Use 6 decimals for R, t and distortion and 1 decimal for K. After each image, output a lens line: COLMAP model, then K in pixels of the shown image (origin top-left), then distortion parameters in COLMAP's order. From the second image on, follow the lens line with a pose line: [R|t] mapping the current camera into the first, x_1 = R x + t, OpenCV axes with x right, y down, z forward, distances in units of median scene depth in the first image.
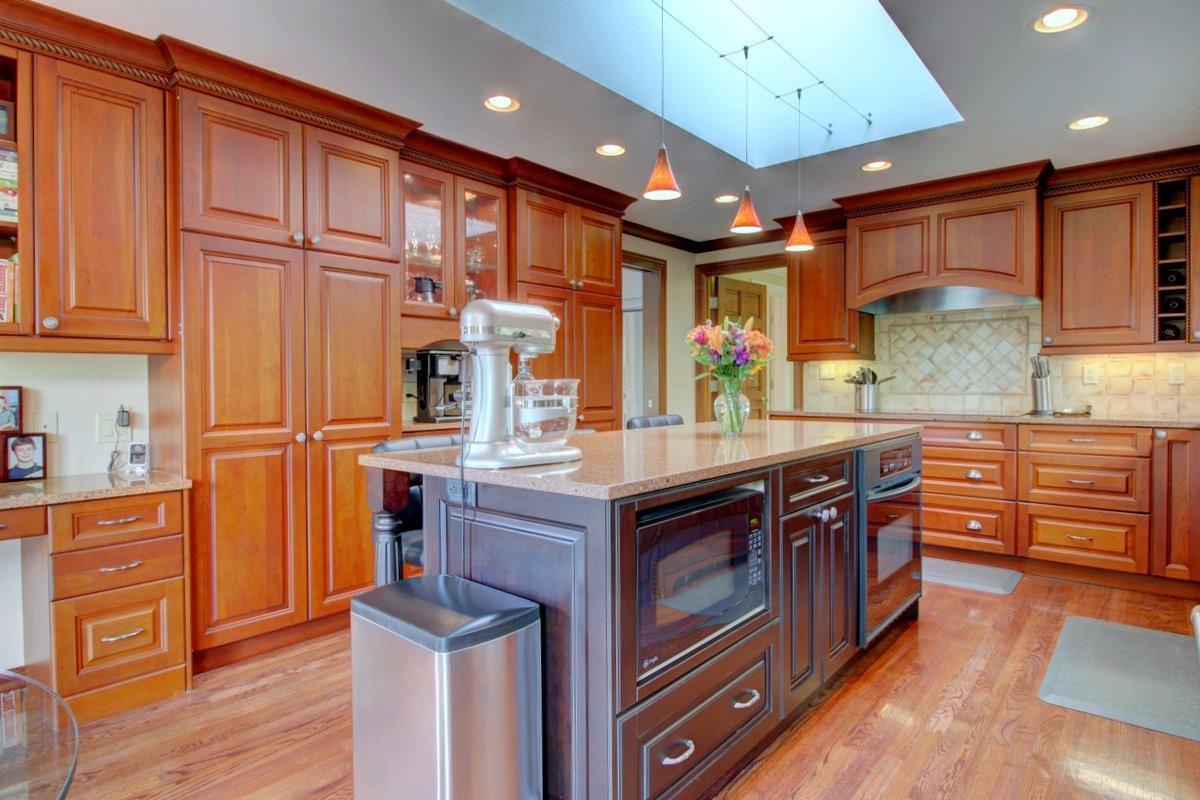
lens RADIAL K [[641.8, 0, 606.1], [0, 641.8, 395.4], [0, 0, 1]] dist [-0.001757, -0.001383]
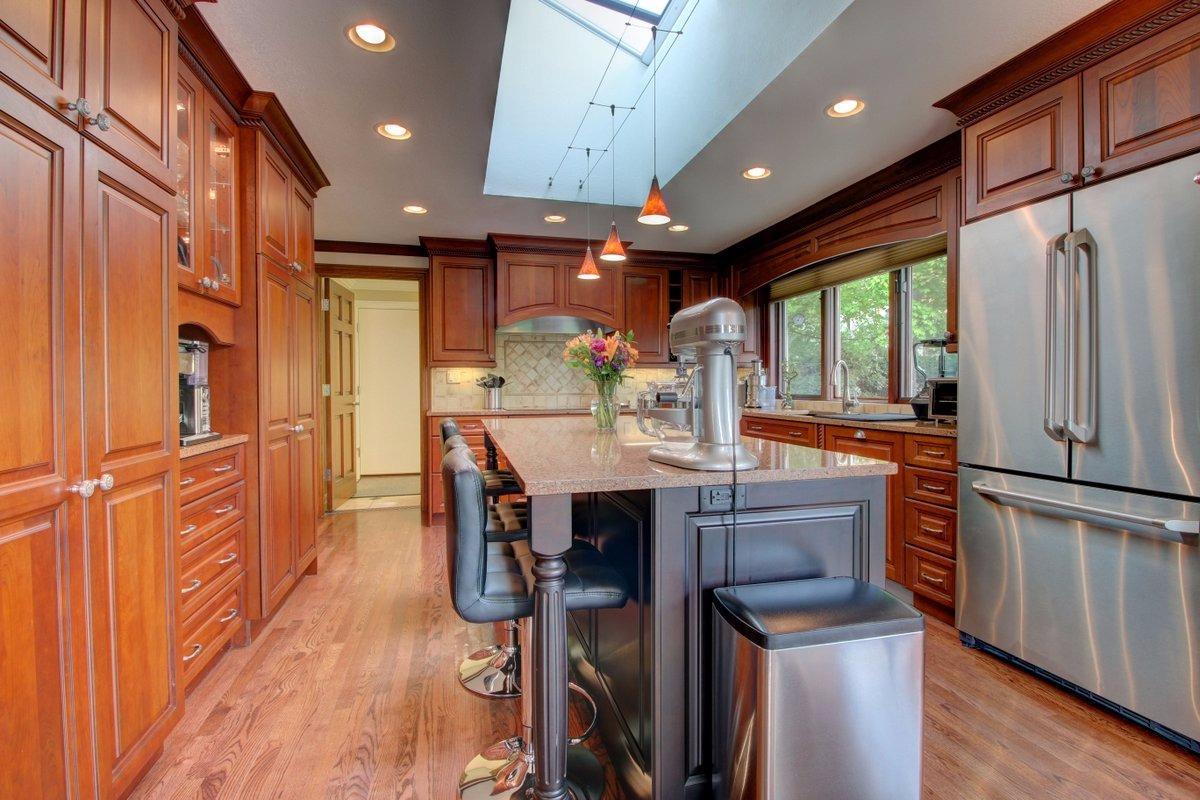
lens RADIAL K [[547.8, 0, 596.8], [0, 547.8, 393.6], [0, 0, 1]] dist [-0.001010, -0.011640]
pose [[0.584557, -0.010620, 0.811283, -0.453957], [0.018058, 0.999837, 0.000077, -0.003495], [-0.811152, 0.014605, 0.584654, 0.309275]]
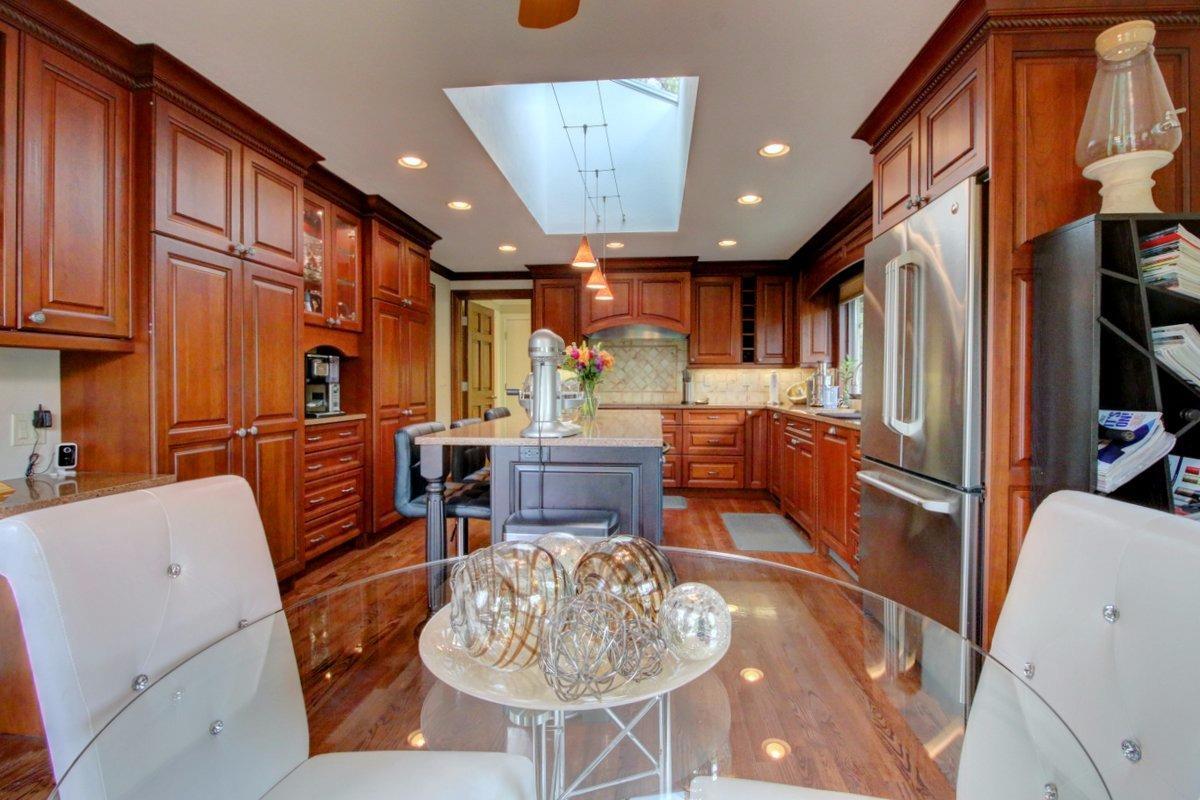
lens RADIAL K [[547.8, 0, 596.8], [0, 547.8, 393.6], [0, 0, 1]] dist [-0.001010, -0.011640]
pose [[0.828401, -0.004607, 0.560117, -0.381470], [0.006116, 0.999981, -0.000820, 0.003399], [-0.560102, 0.004105, 0.828413, -0.077254]]
